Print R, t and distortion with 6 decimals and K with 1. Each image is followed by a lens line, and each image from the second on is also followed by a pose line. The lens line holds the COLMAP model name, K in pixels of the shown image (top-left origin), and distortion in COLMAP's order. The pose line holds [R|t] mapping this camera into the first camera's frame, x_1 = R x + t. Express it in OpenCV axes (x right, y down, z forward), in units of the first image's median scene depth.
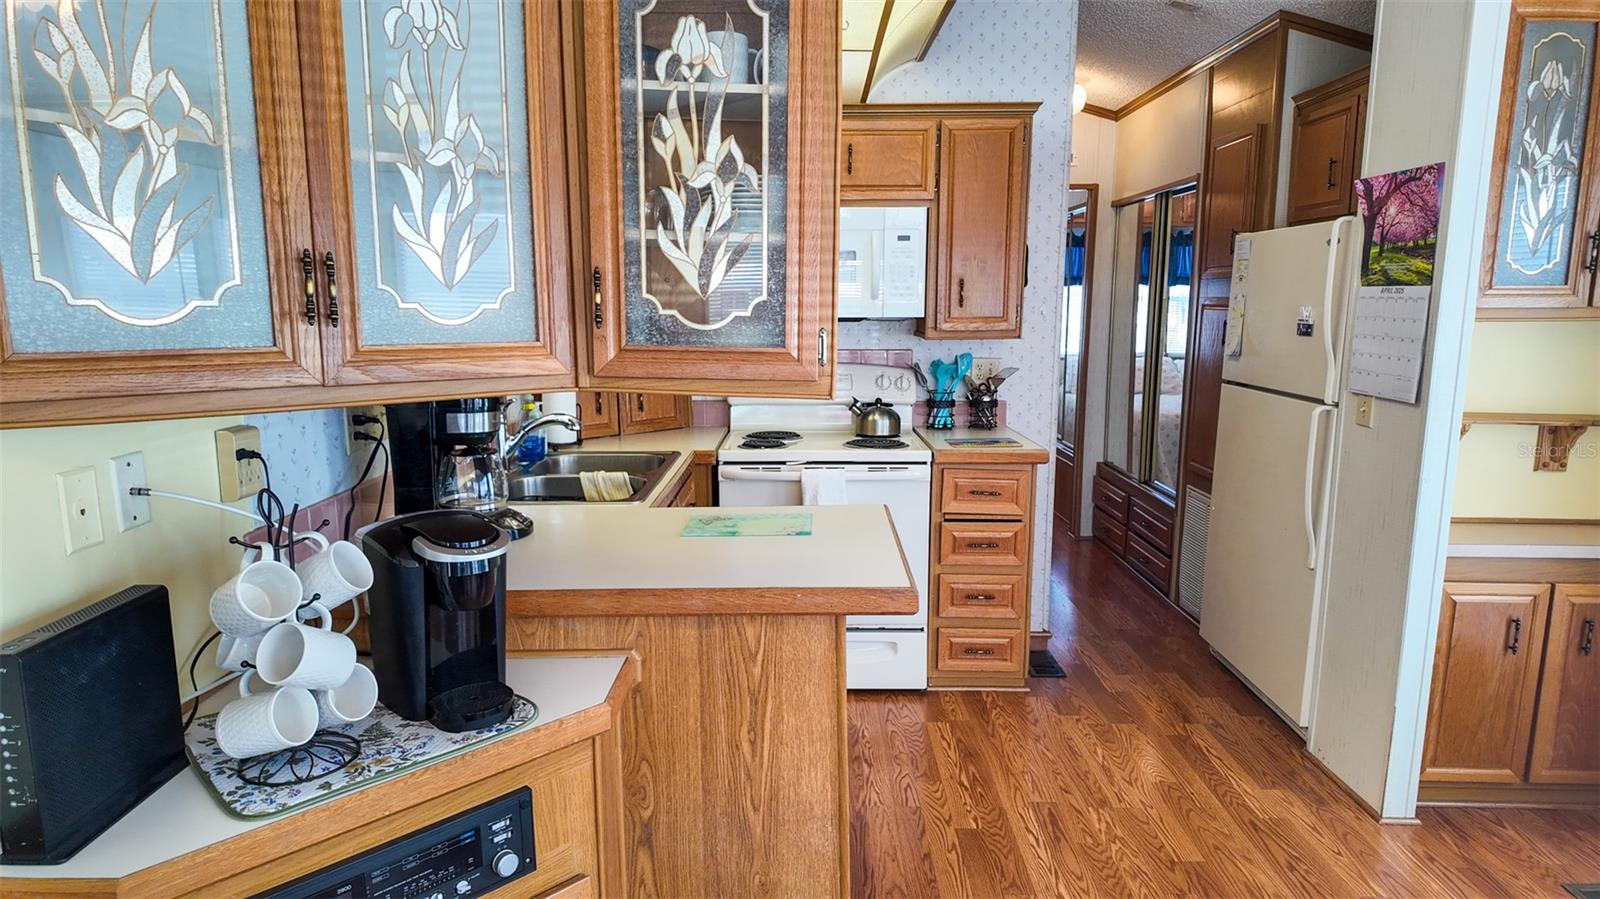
lens RADIAL K [[945.8, 0, 798.9], [0, 945.8, 451.7], [0, 0, 1]] dist [0.052489, -0.047770]
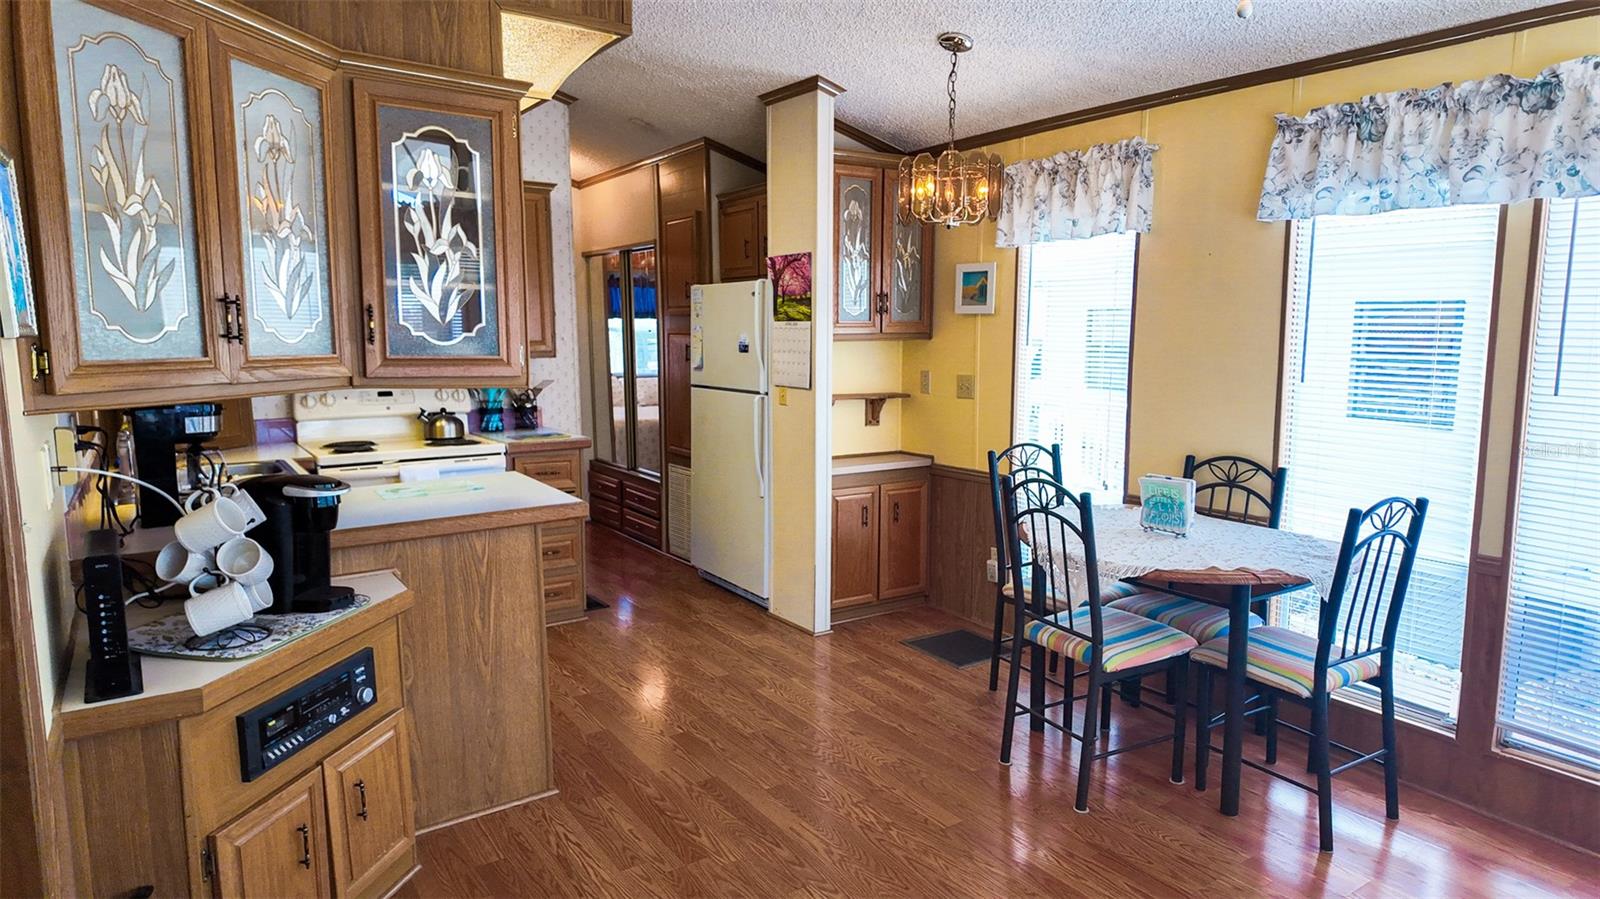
lens RADIAL K [[945.8, 0, 815.5], [0, 945.8, 452.0], [0, 0, 1]] dist [0.052489, -0.047770]
pose [[0.816116, -0.074505, 0.573065, -0.351375], [0.092553, 0.995705, -0.002354, 0.071527], [-0.570428, 0.054959, 0.819507, -0.421519]]
